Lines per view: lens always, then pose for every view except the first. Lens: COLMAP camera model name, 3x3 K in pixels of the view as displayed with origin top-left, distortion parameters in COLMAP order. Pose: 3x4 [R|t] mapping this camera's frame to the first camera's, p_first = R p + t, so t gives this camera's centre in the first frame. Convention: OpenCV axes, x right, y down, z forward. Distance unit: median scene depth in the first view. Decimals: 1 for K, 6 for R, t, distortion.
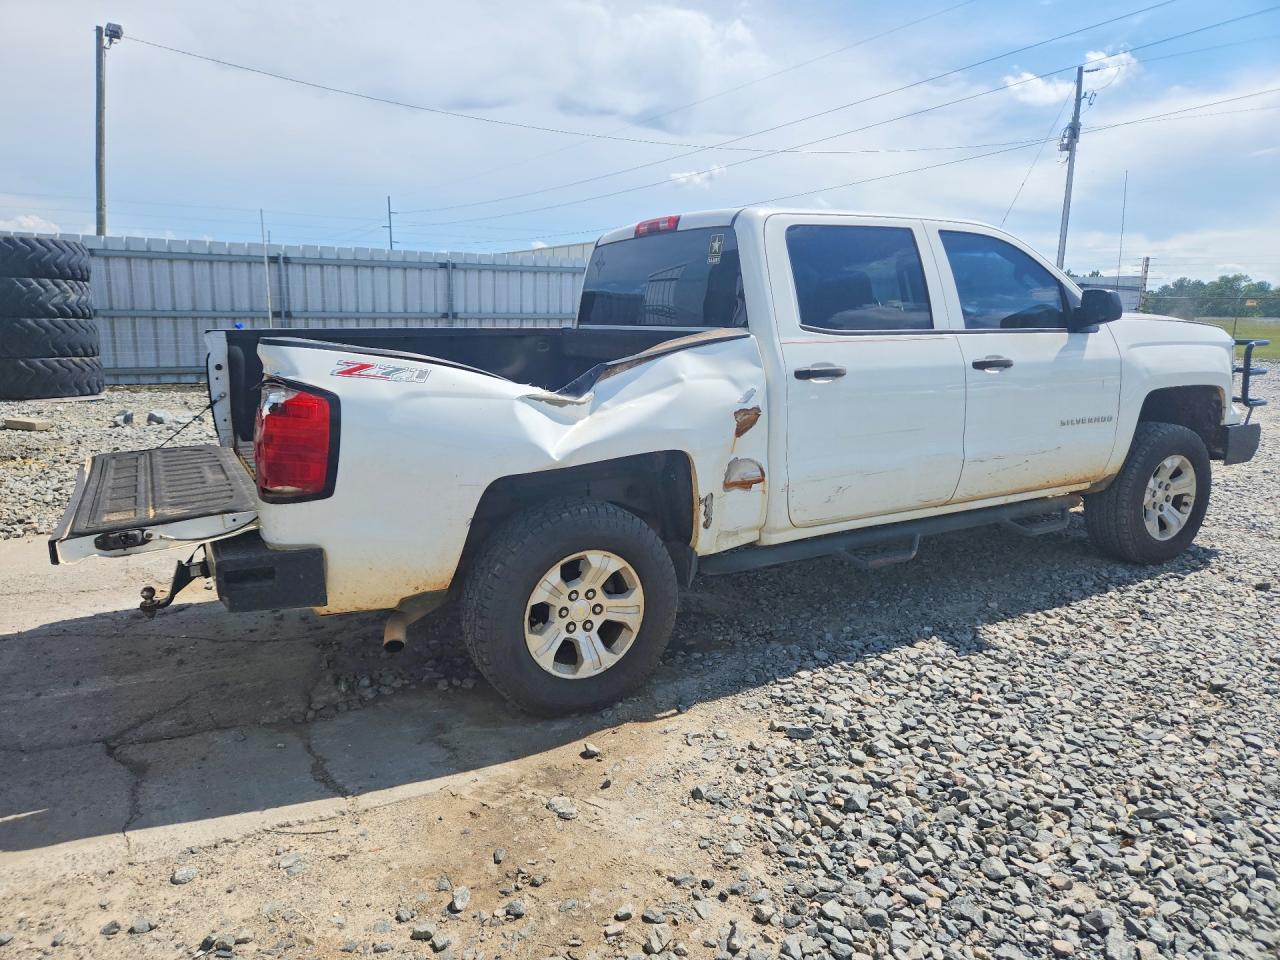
lens RADIAL K [[832.0, 0, 638.4], [0, 832.0, 463.6], [0, 0, 1]] dist [0.075878, -0.001647]
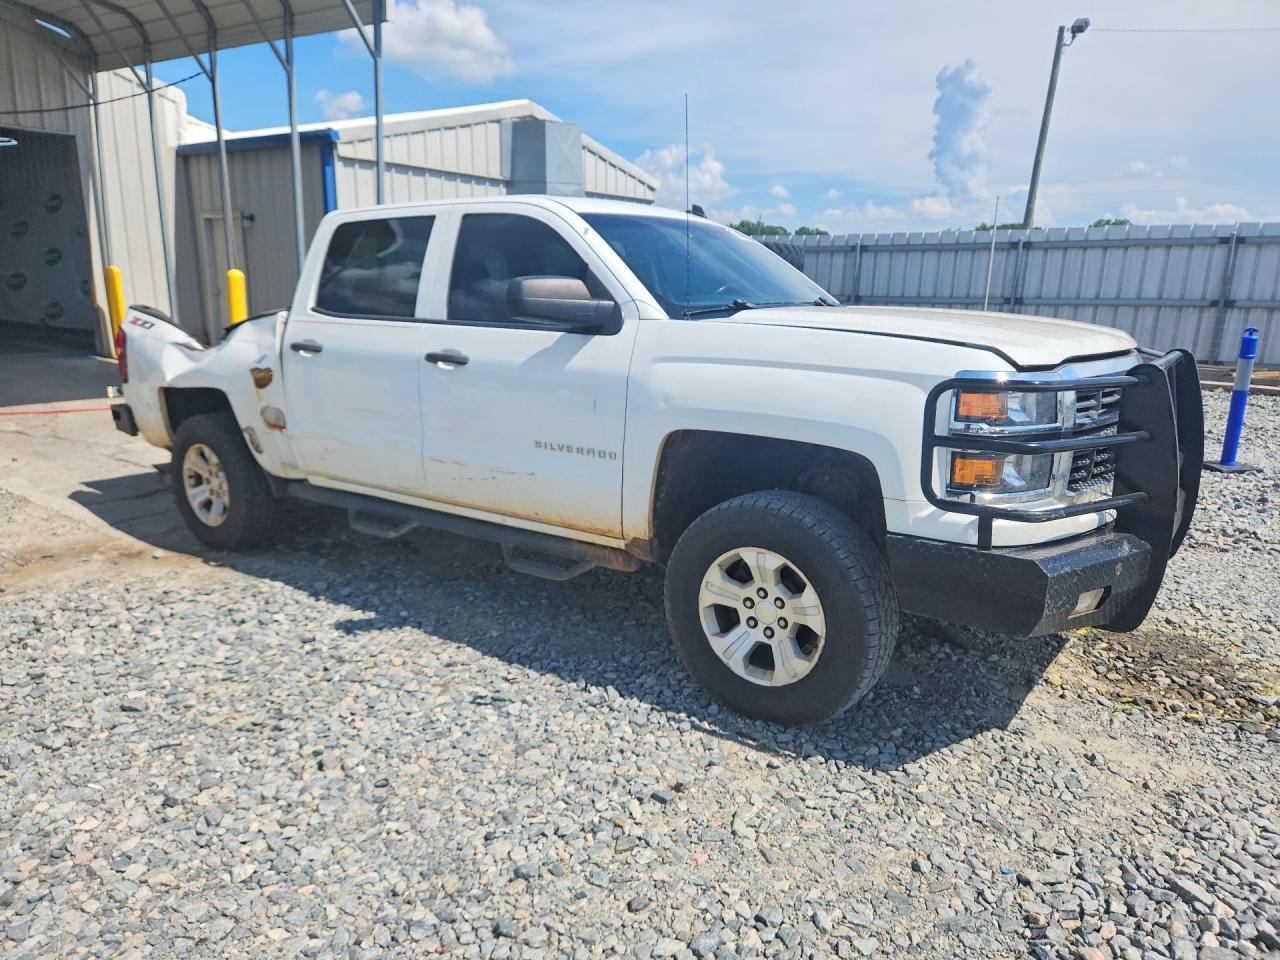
lens RADIAL K [[896.2, 0, 623.9], [0, 896.2, 475.2], [0, 0, 1]] dist [0.012514, -0.001164]
pose [[0.405119, 0.189218, -0.894469, 1.388547], [-0.175117, 0.976294, 0.127214, -0.150980], [0.897336, 0.105100, 0.428651, 0.762478]]
